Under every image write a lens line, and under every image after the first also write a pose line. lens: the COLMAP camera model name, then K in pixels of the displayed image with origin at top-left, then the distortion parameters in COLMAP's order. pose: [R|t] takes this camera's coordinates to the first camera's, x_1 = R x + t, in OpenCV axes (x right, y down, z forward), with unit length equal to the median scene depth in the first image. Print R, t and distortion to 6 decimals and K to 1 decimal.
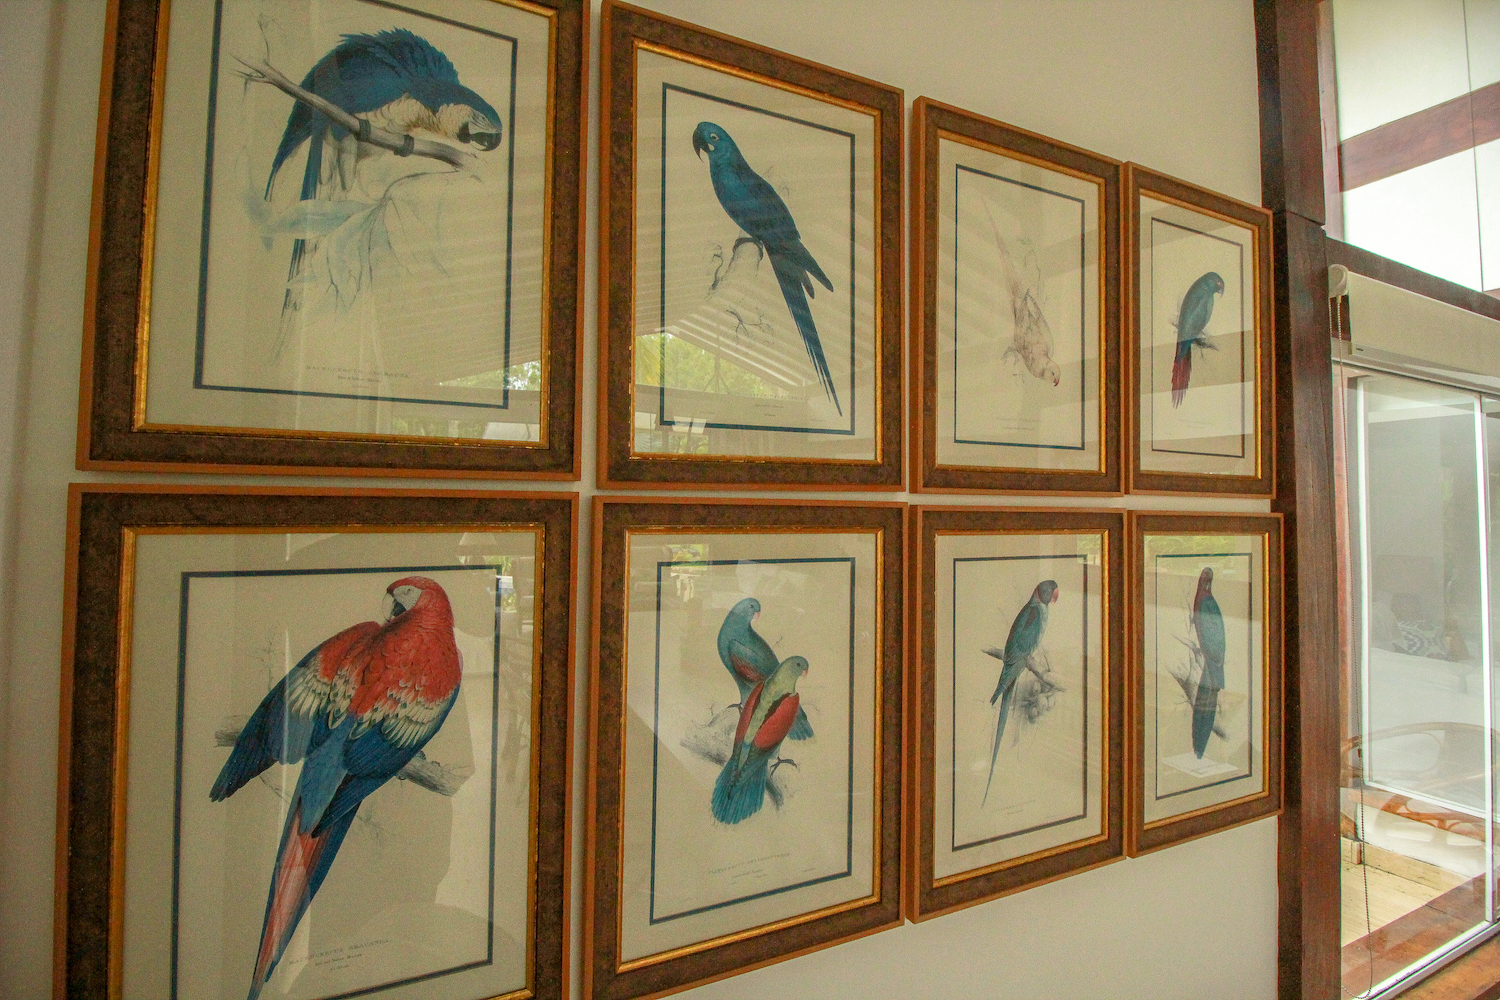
lens RADIAL K [[707.2, 0, 749.8], [0, 707.2, 496.2], [0, 0, 1]] dist [-0.006372, -0.001345]
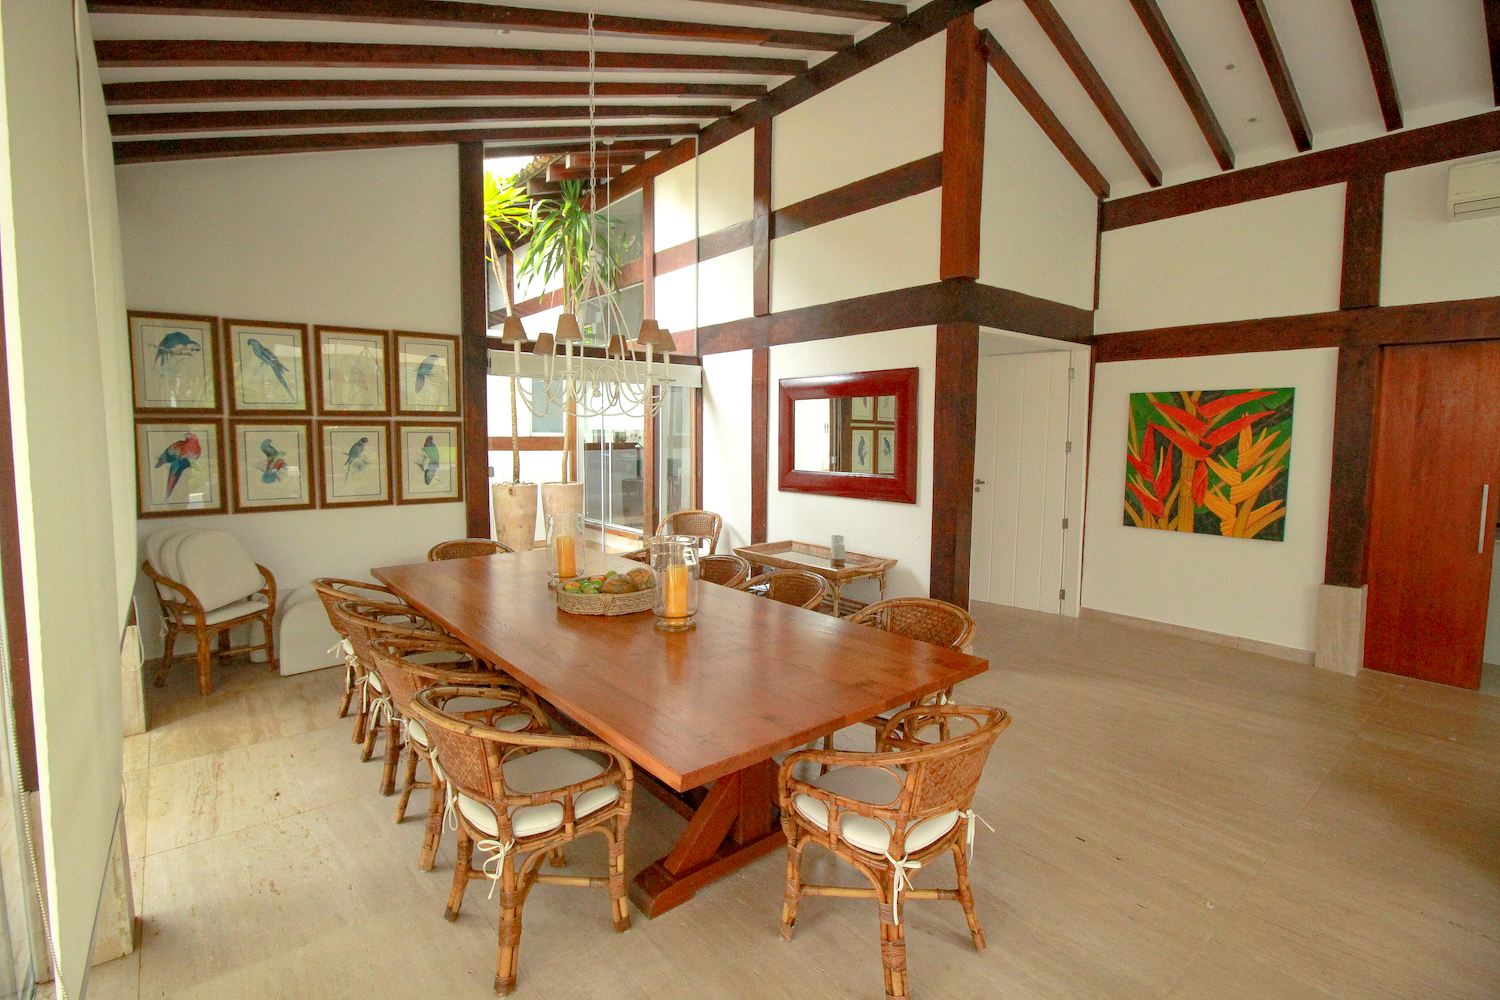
lens RADIAL K [[707.2, 0, 746.8], [0, 707.2, 499.8], [0, 0, 1]] dist [-0.006372, -0.001345]
pose [[0.974303, -0.030087, 0.223222, 2.094486], [0.003079, 0.992725, 0.120368, -0.011466], [-0.225220, -0.116588, 0.967307, -4.452728]]
